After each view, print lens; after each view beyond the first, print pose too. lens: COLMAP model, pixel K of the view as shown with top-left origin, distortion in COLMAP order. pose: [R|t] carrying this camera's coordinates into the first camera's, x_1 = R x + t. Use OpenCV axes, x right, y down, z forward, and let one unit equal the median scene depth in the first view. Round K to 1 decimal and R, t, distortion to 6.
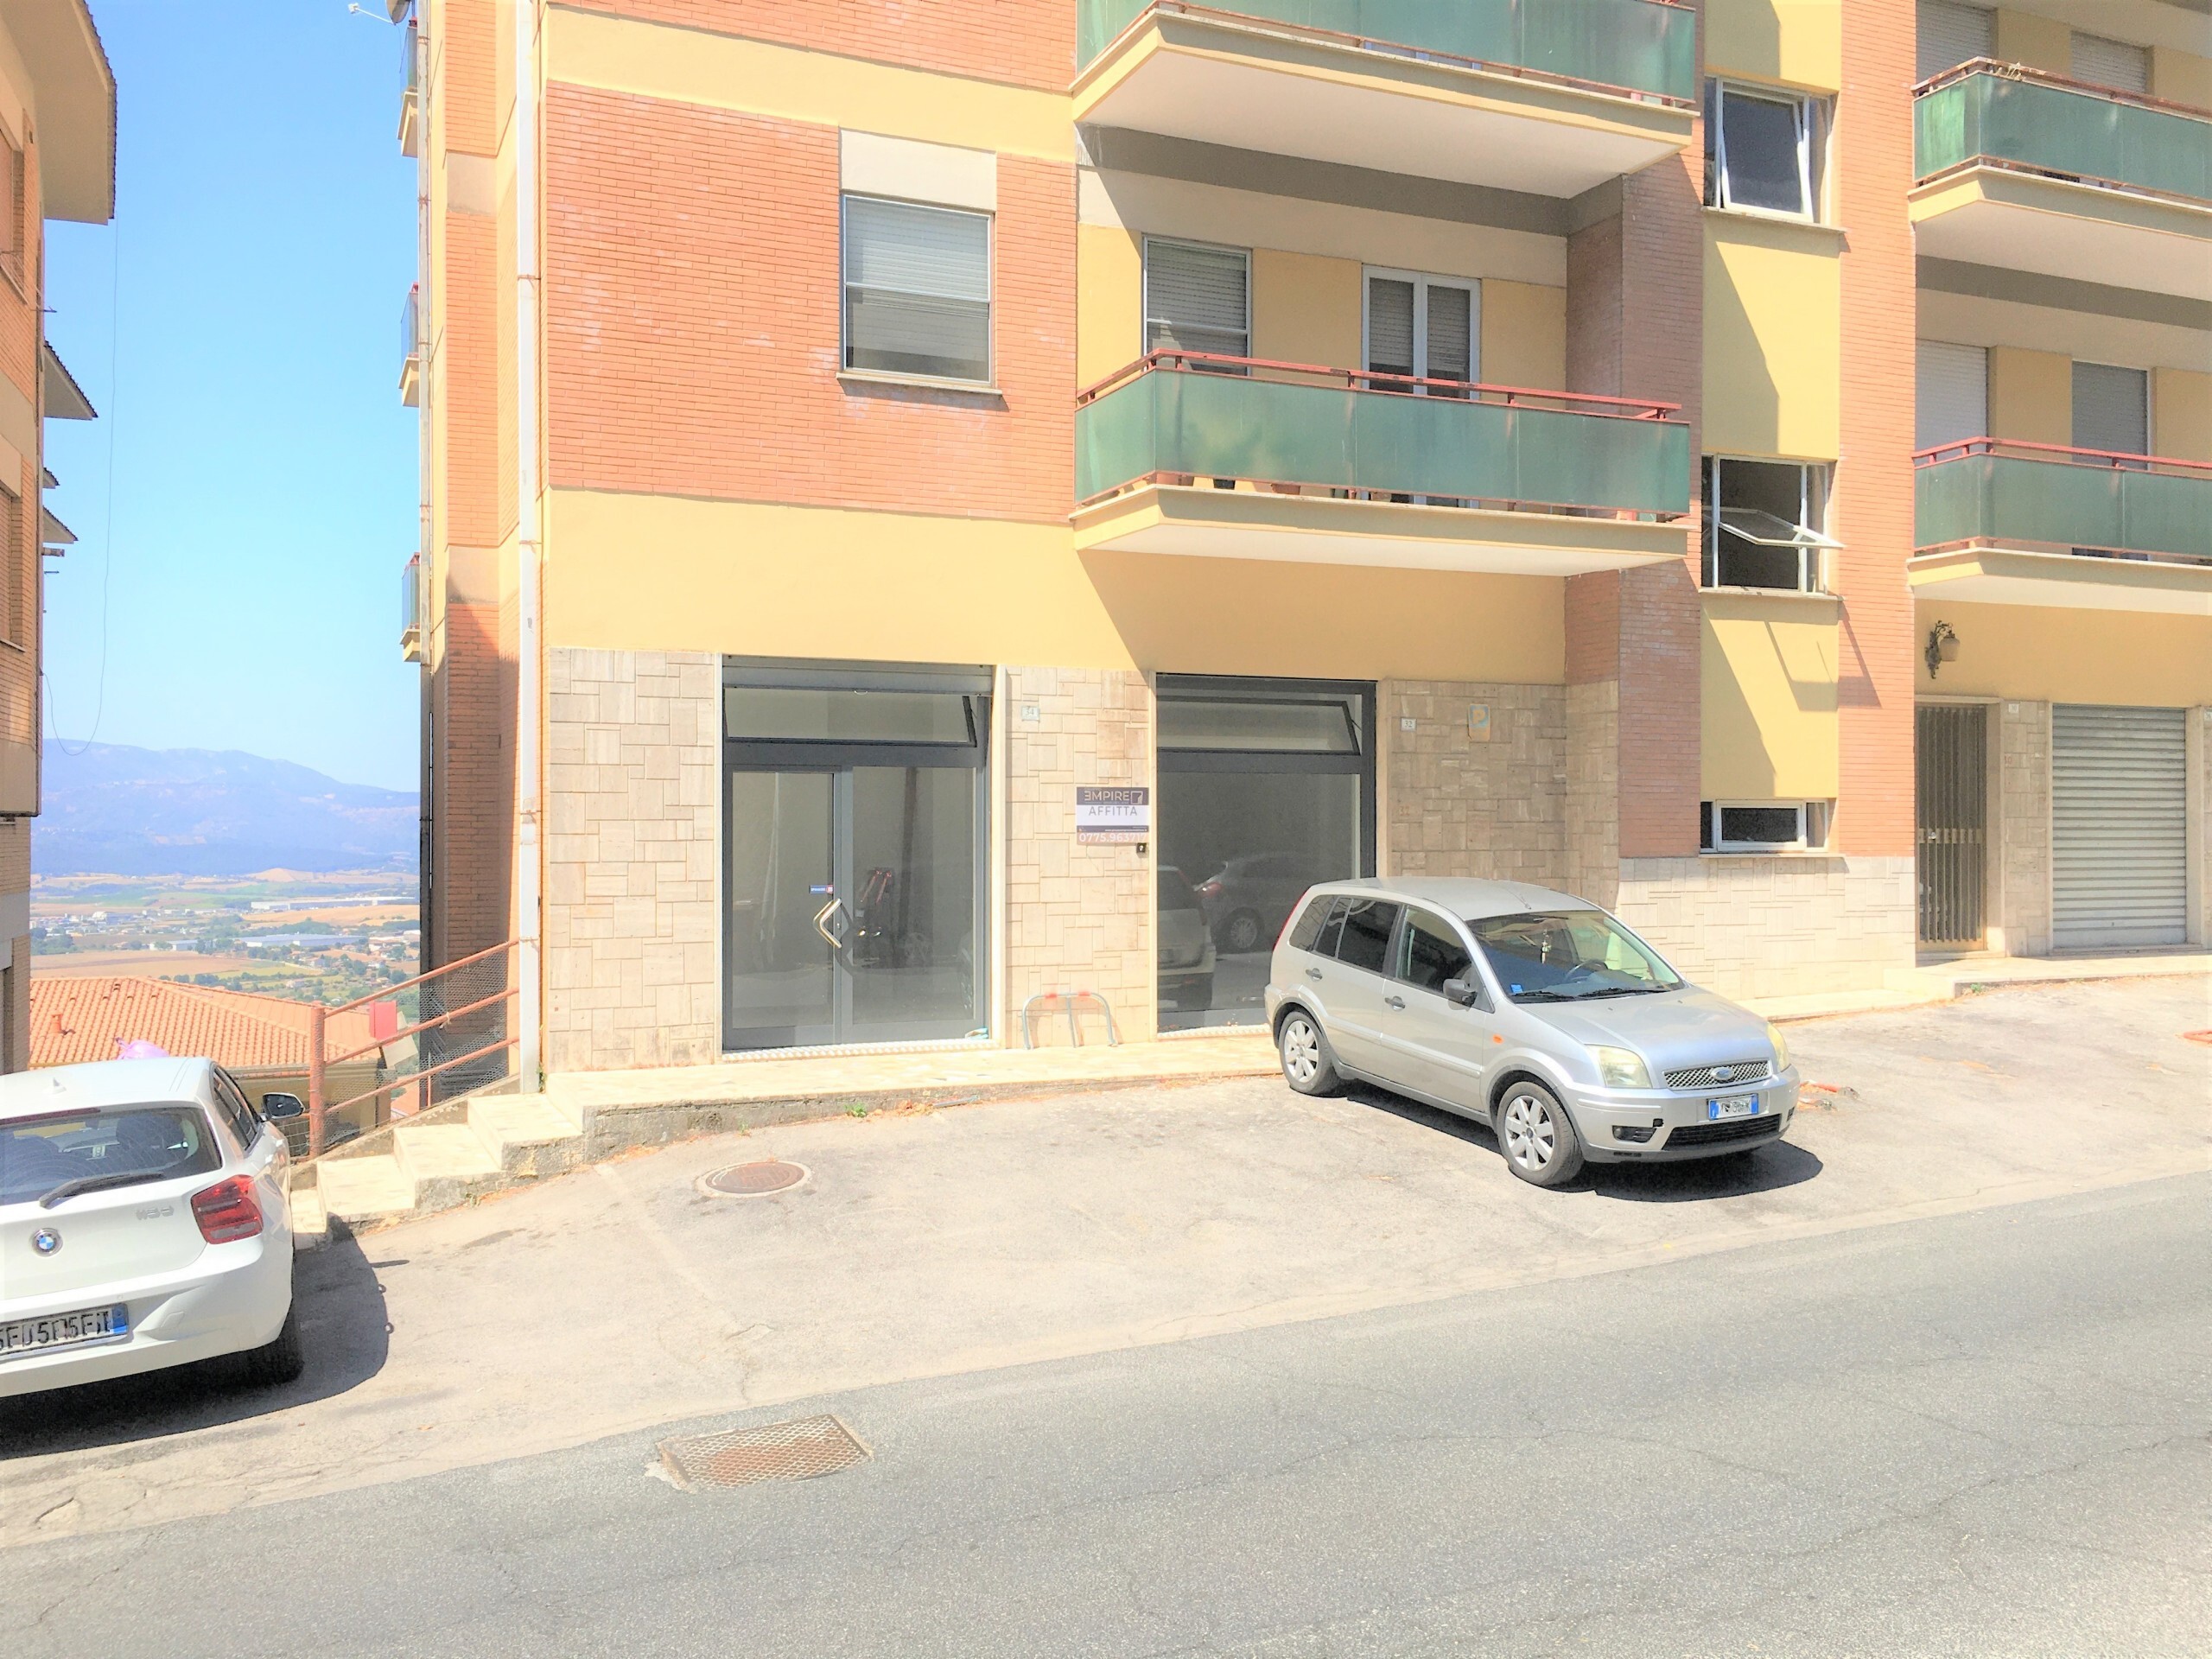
lens RADIAL K [[1842.3, 0, 1106.0], [0, 1842.3, 829.5], [0, 0, 1]] dist [0.042652, -0.000228]
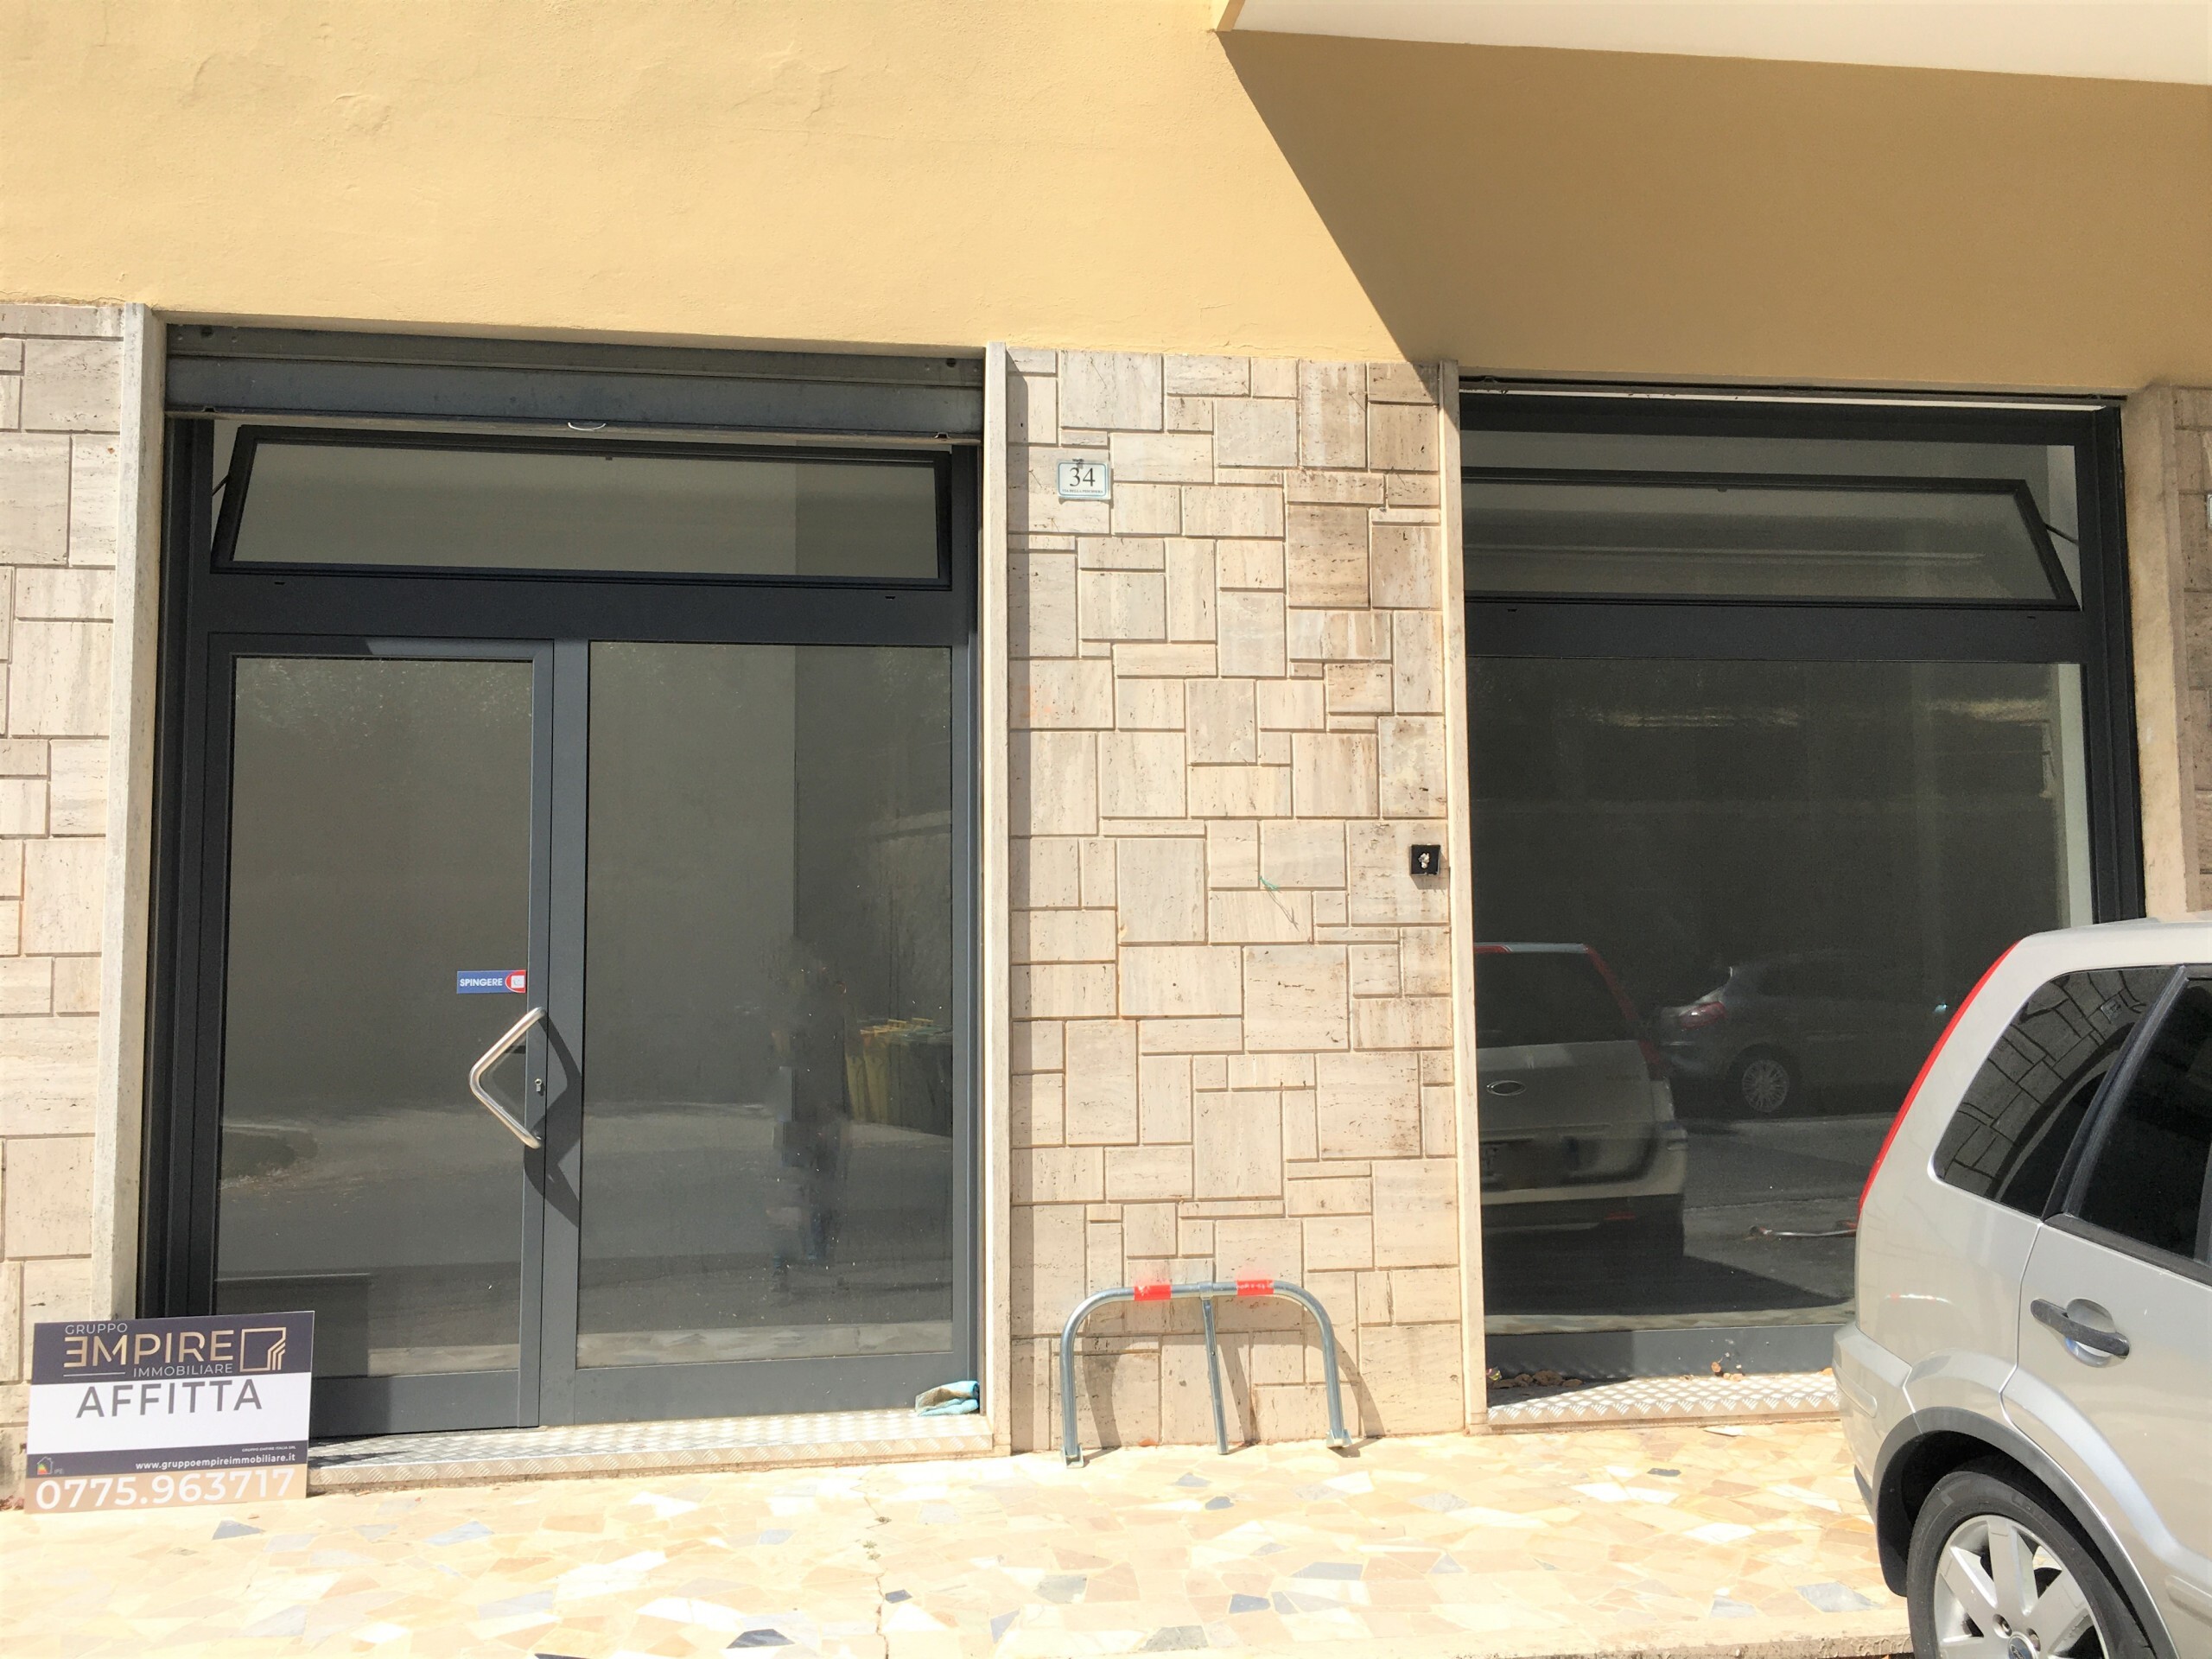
lens RADIAL K [[1863.0, 0, 1106.0], [0, 1863.0, 829.5], [0, 0, 1]] dist [0.088430, -0.121788]
pose [[0.965348, -0.030049, -0.259229, 0.053671], [0.011118, 0.997182, -0.074187, 0.030270], [0.260728, 0.068735, 0.962962, 0.654139]]
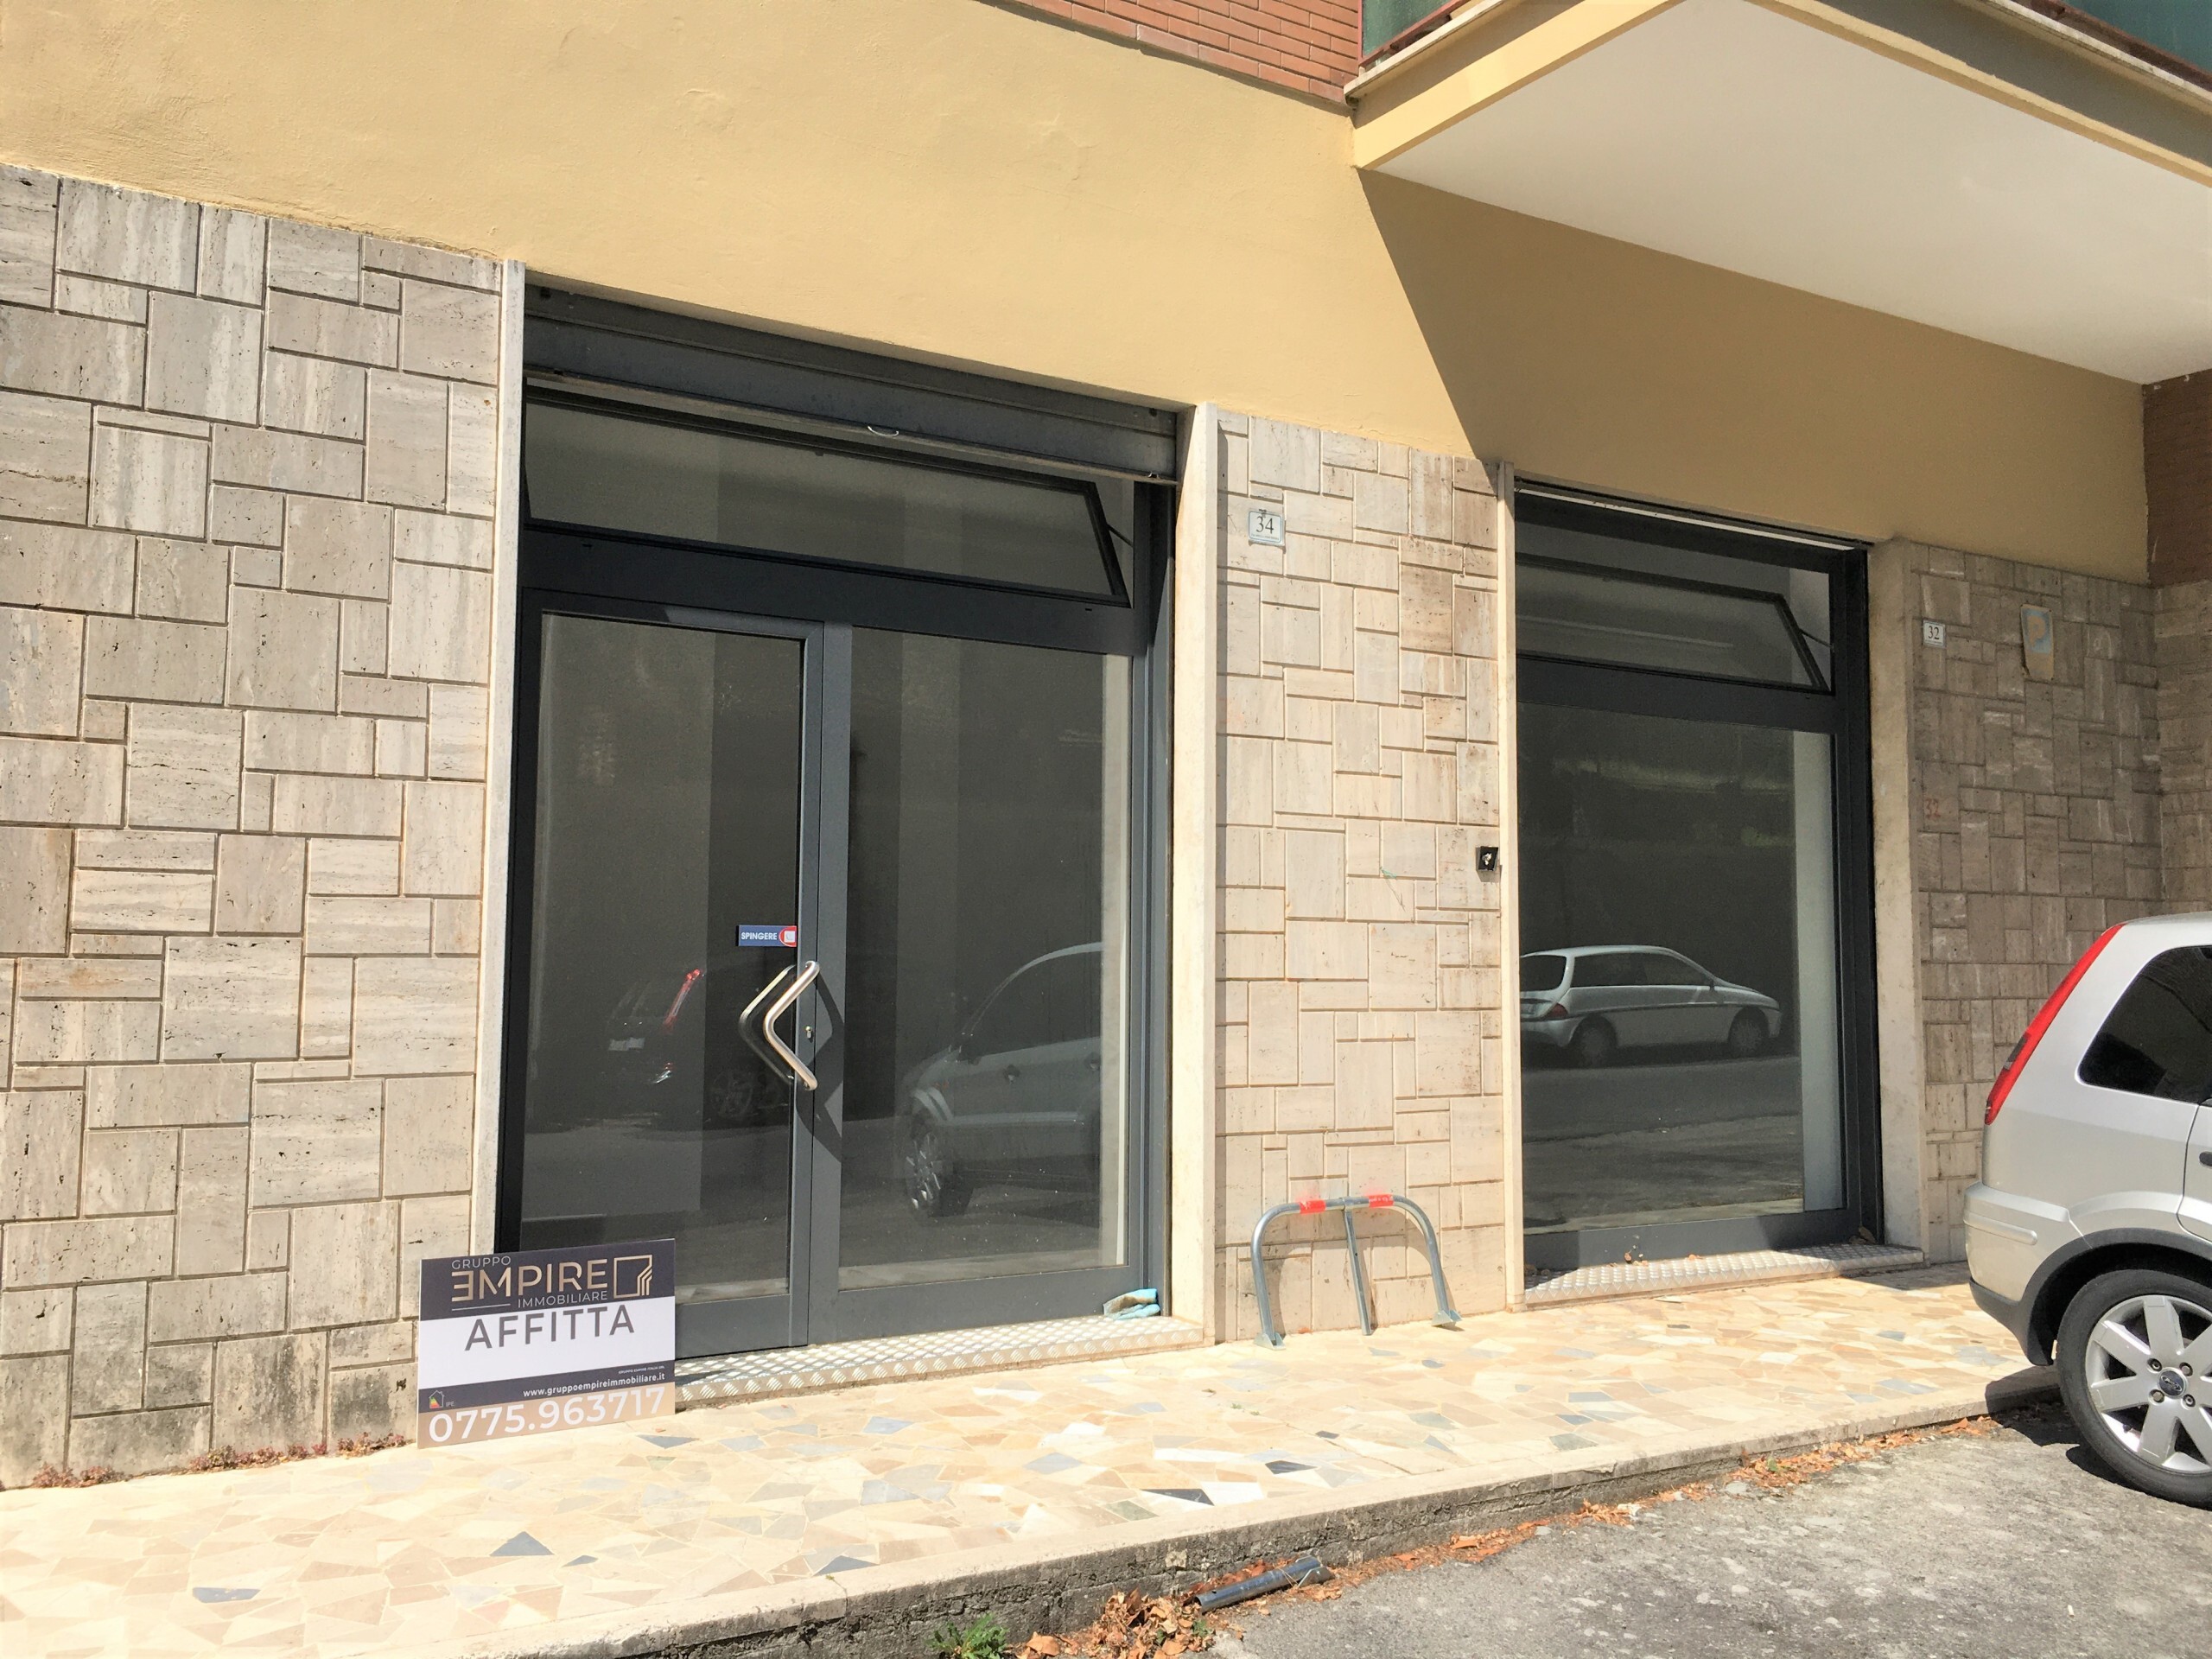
lens RADIAL K [[1863.0, 0, 1106.0], [0, 1863.0, 829.5], [0, 0, 1]] dist [0.088430, -0.121788]
pose [[0.990778, 0.018933, 0.134166, -0.132364], [-0.009297, 0.997355, -0.072093, 0.036487], [-0.135176, 0.070181, 0.988333, 0.582612]]
